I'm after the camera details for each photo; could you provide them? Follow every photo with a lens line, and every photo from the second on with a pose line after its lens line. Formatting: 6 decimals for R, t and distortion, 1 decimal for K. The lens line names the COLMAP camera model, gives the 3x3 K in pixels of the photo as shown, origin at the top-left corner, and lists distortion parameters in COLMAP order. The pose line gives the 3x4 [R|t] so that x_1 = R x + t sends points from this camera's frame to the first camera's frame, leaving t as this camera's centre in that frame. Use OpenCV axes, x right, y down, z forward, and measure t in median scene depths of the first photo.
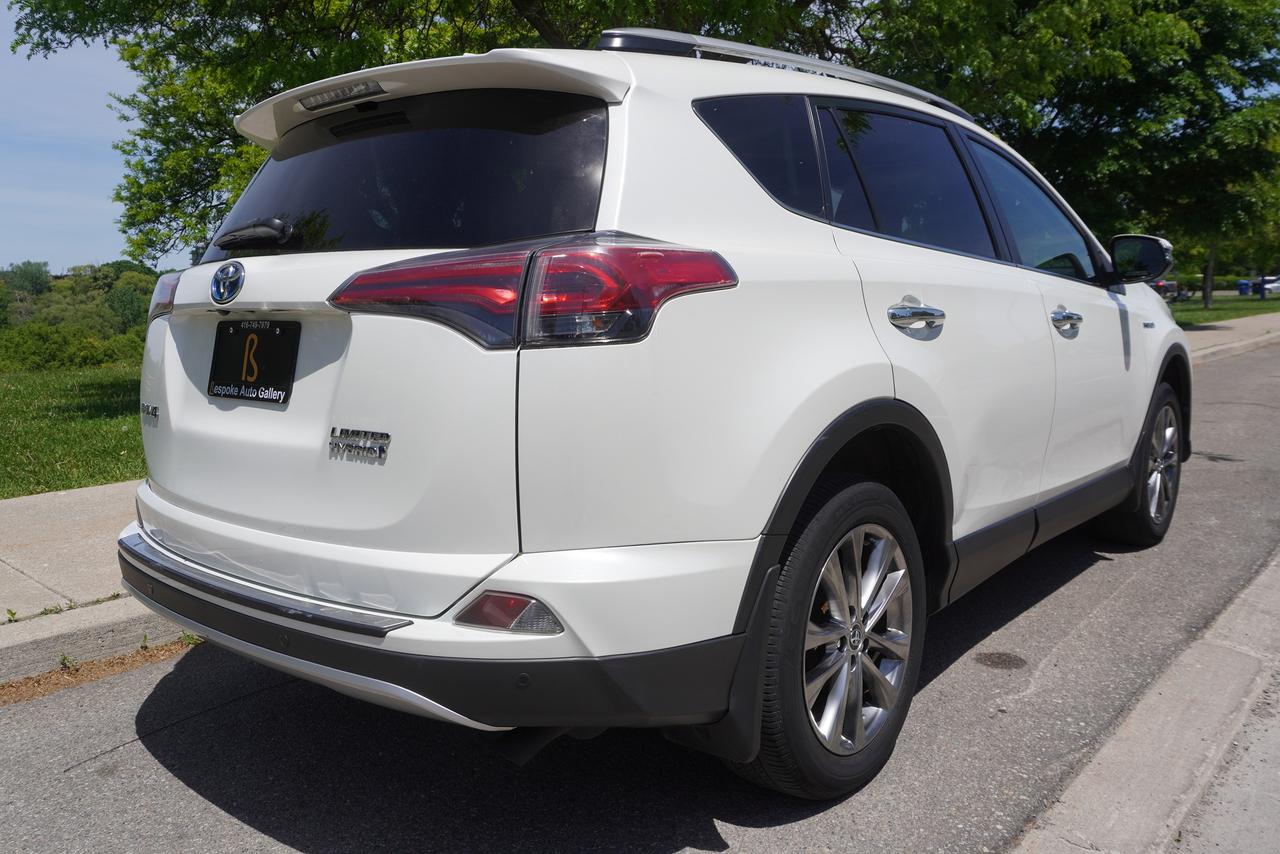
lens RADIAL K [[1036.8, 0, 636.1], [0, 1036.8, 433.3], [0, 0, 1]] dist [0.001660, -0.011104]
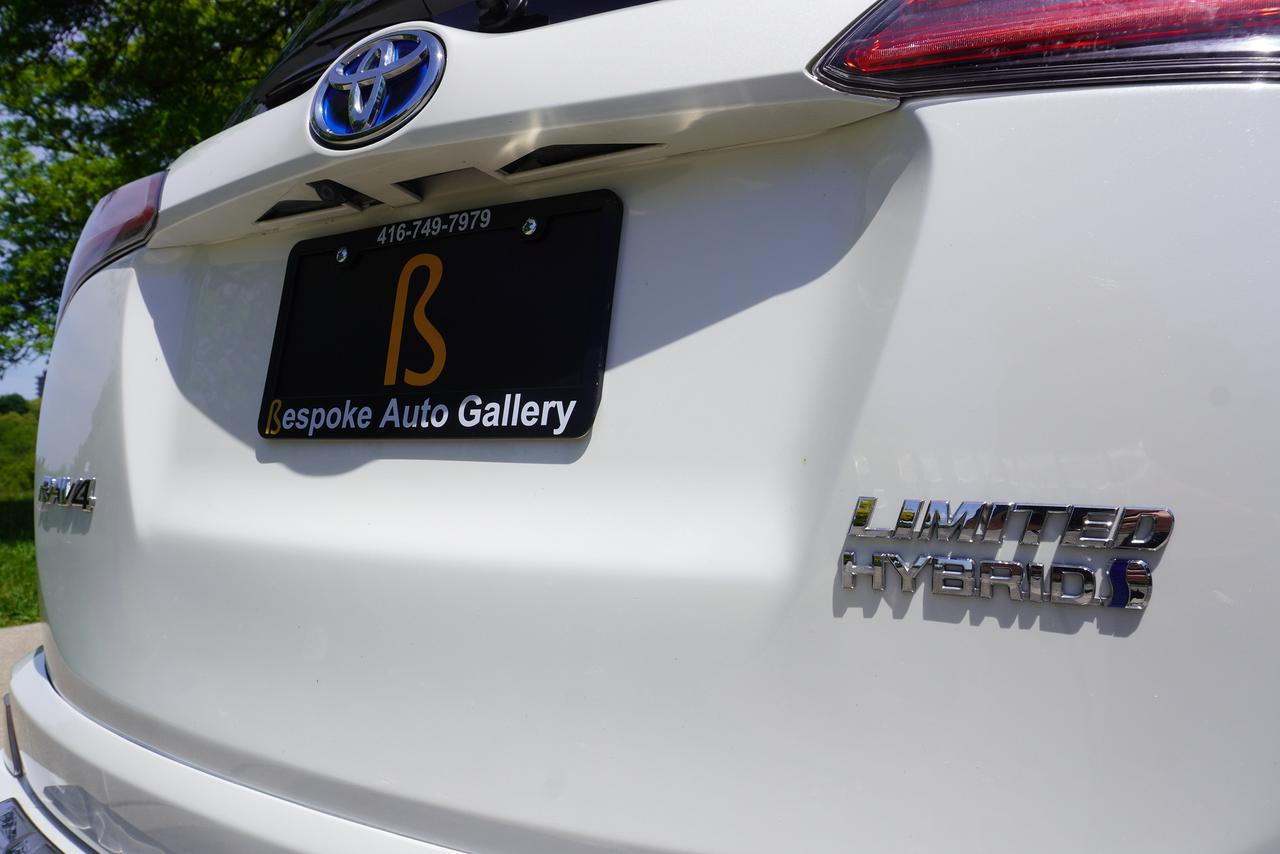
lens RADIAL K [[1036.8, 0, 651.5], [0, 1036.8, 425.8], [0, 0, 1]] dist [0.001660, -0.011104]
pose [[0.990964, -0.000476, 0.134126, -0.307390], [0.017538, 0.991868, -0.126055, 0.007085], [-0.132975, 0.127268, 0.982914, 0.588246]]
